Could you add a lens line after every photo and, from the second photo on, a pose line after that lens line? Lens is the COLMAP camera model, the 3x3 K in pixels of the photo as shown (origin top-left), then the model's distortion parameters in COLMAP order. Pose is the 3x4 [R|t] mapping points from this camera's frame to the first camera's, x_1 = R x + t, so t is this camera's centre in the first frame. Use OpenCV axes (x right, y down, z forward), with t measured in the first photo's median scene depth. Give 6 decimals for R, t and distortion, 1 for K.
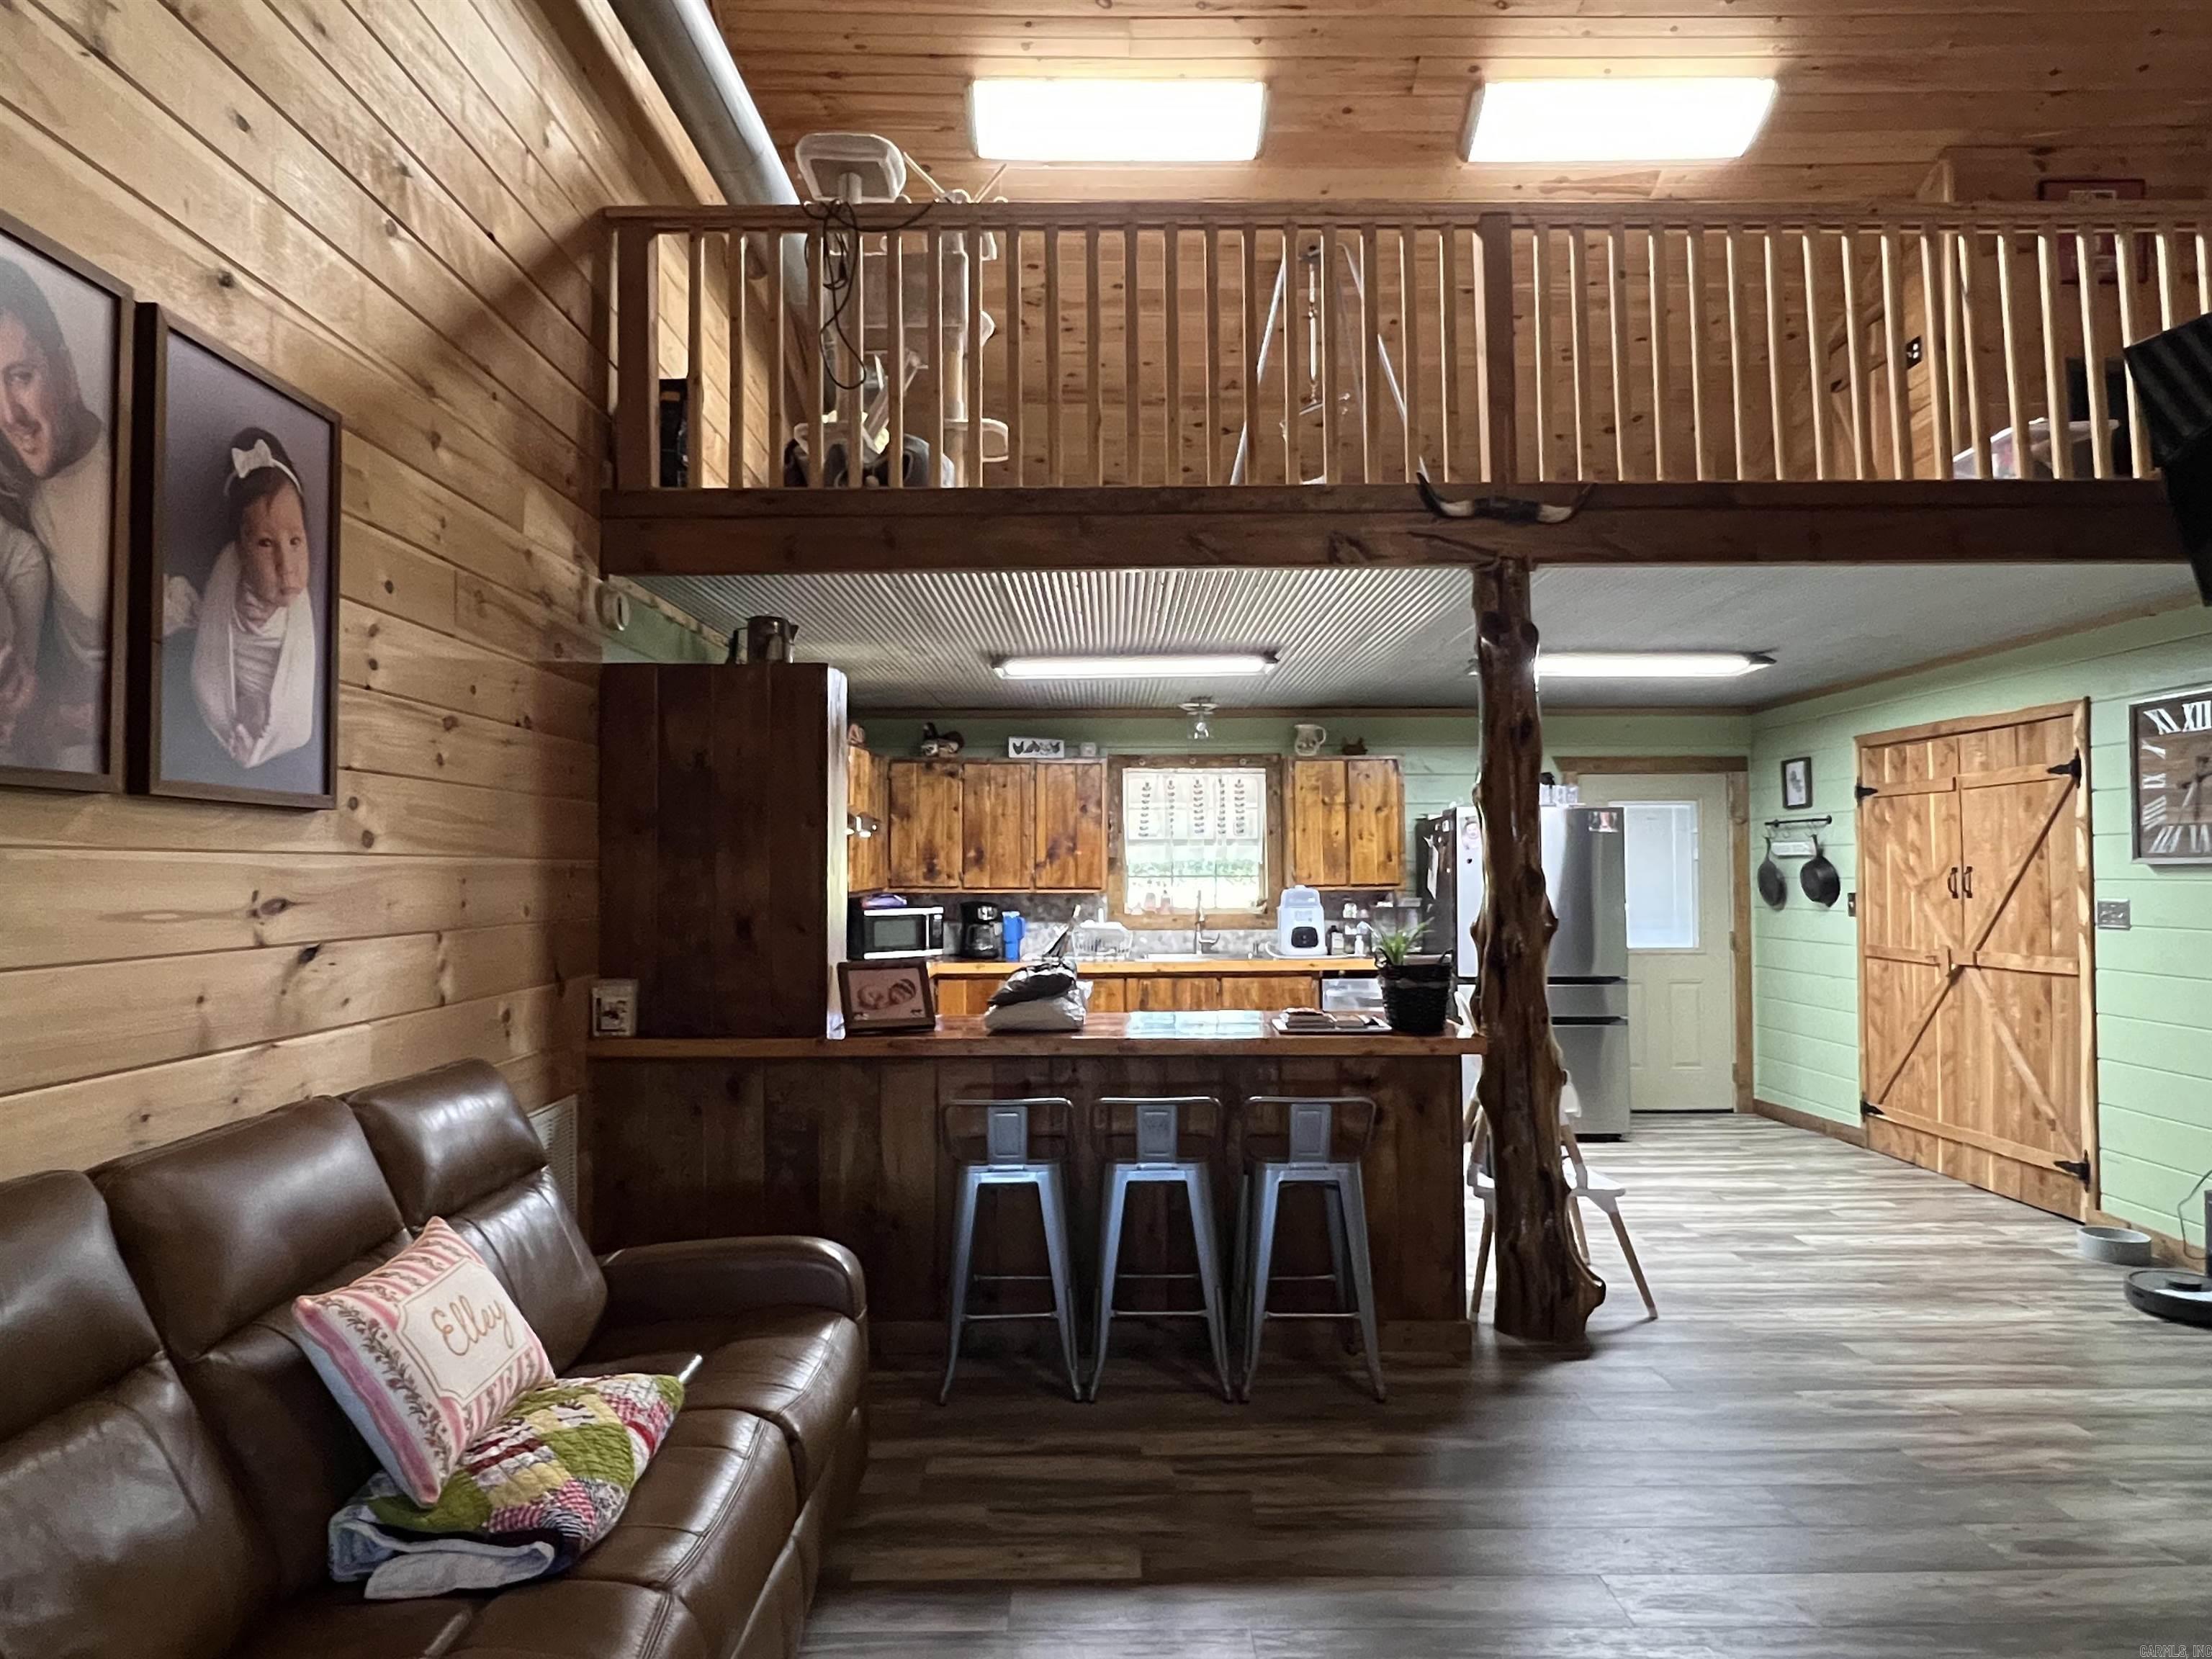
lens RADIAL K [[1369.5, 0, 1092.5], [0, 1369.5, 827.6], [0, 0, 1]] dist [0.000460, -0.003952]
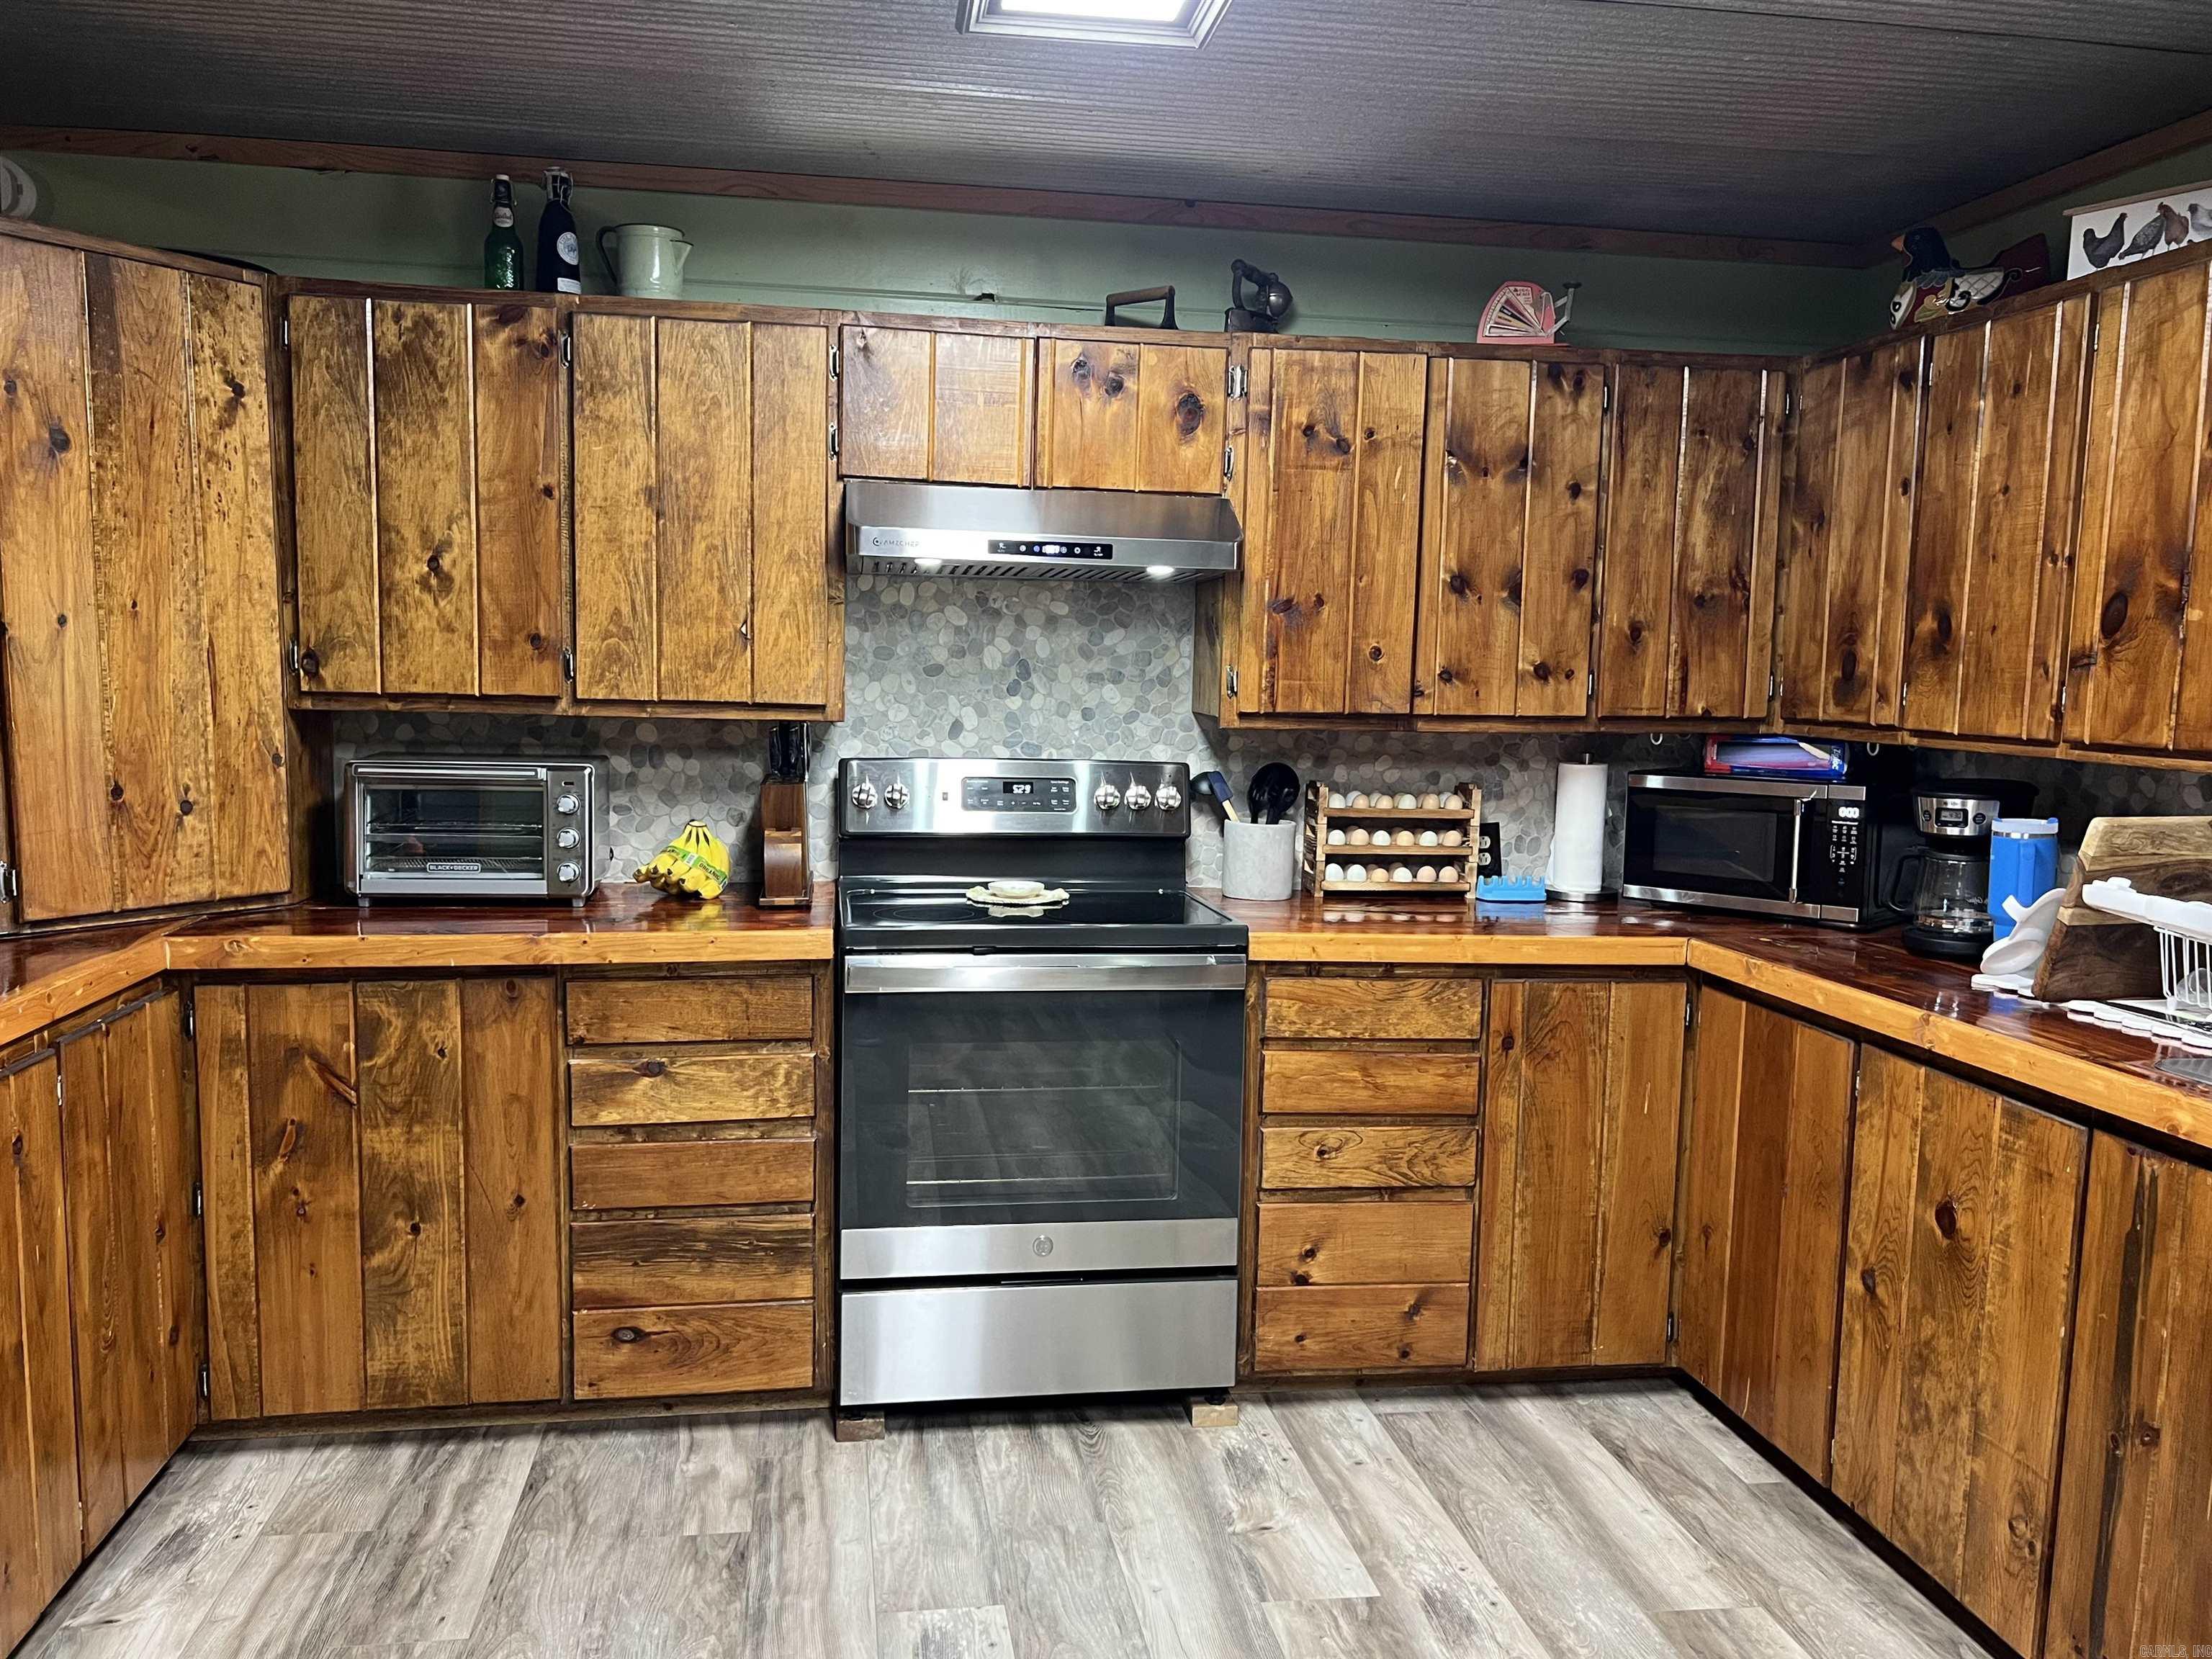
lens RADIAL K [[1716.3, 0, 1083.6], [0, 1716.3, 848.5], [0, 0, 1]] dist [0.050057, -0.054728]
pose [[0.160458, 0.113284, -0.980520, 0.313129], [0.004923, 0.993288, 0.115565, 0.026095], [0.987030, -0.023371, 0.158823, 0.830553]]
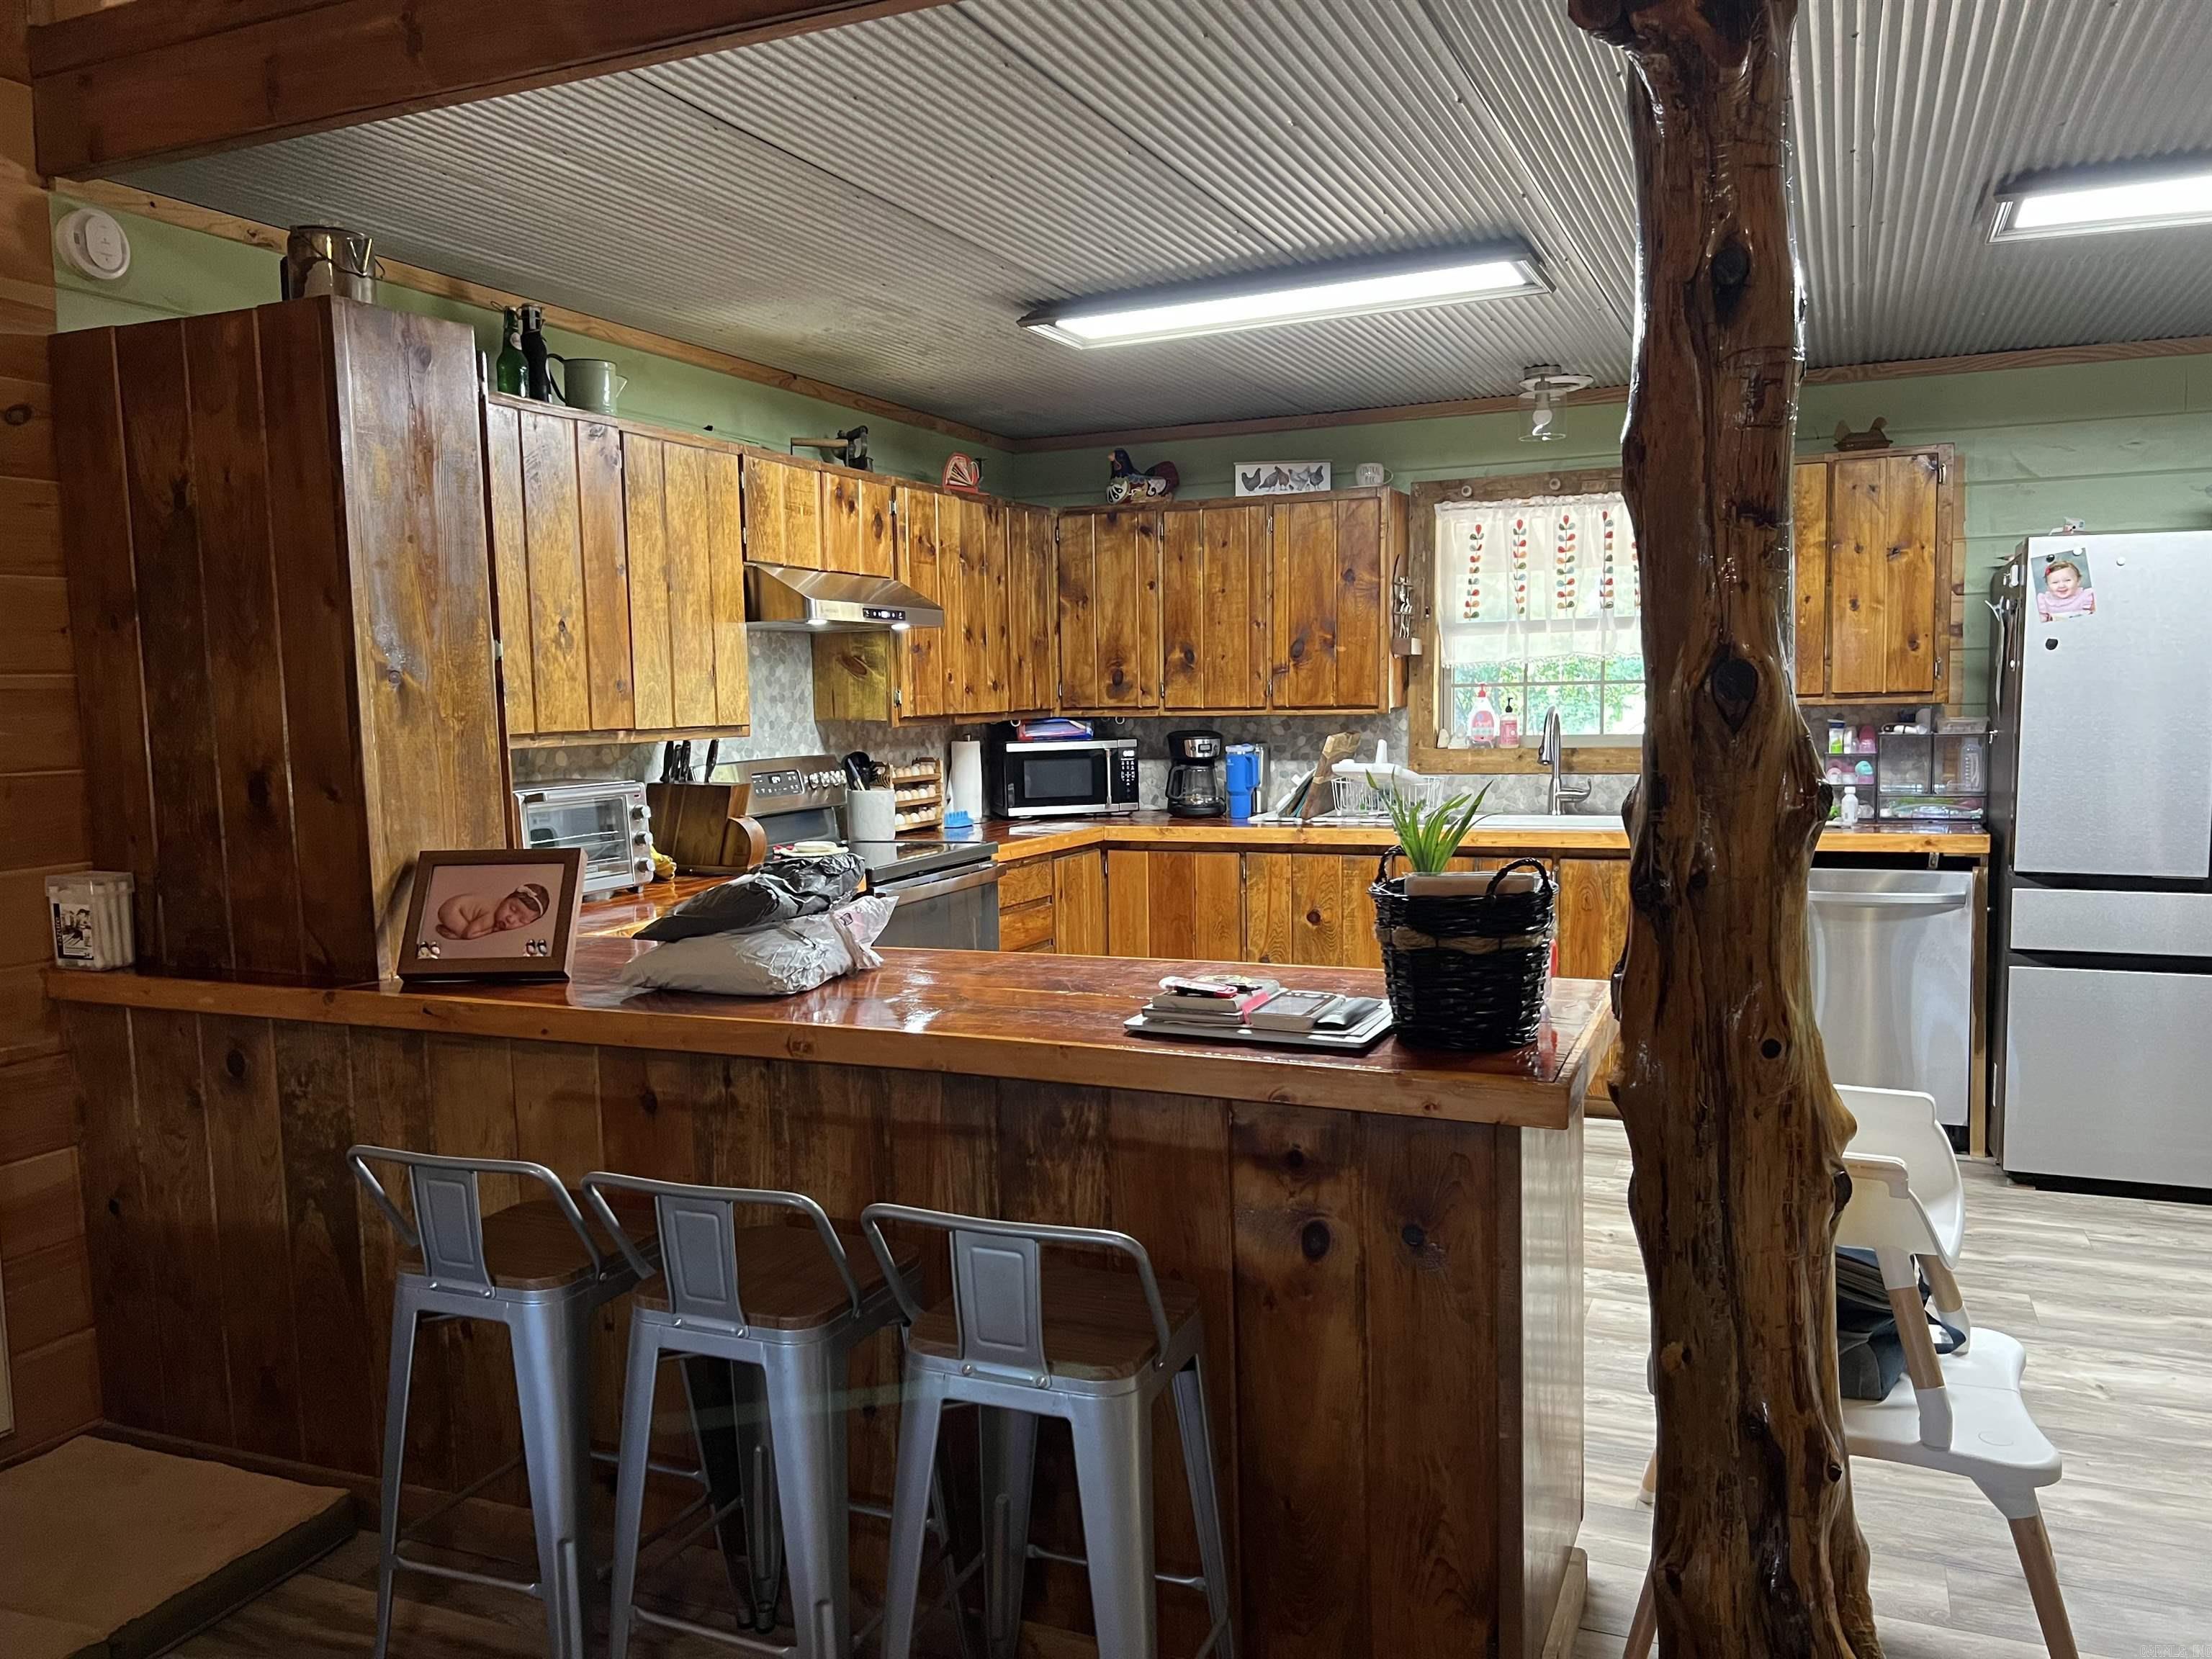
lens RADIAL K [[1656.2, 0, 1086.5], [0, 1656.2, 839.2], [0, 0, 1]] dist [0.063059, -0.072379]
pose [[0.916856, 0.022360, -0.398590, 0.205429], [0.028020, 0.992364, 0.120123, 0.011867], [0.398232, -0.121304, 0.909228, 0.301367]]
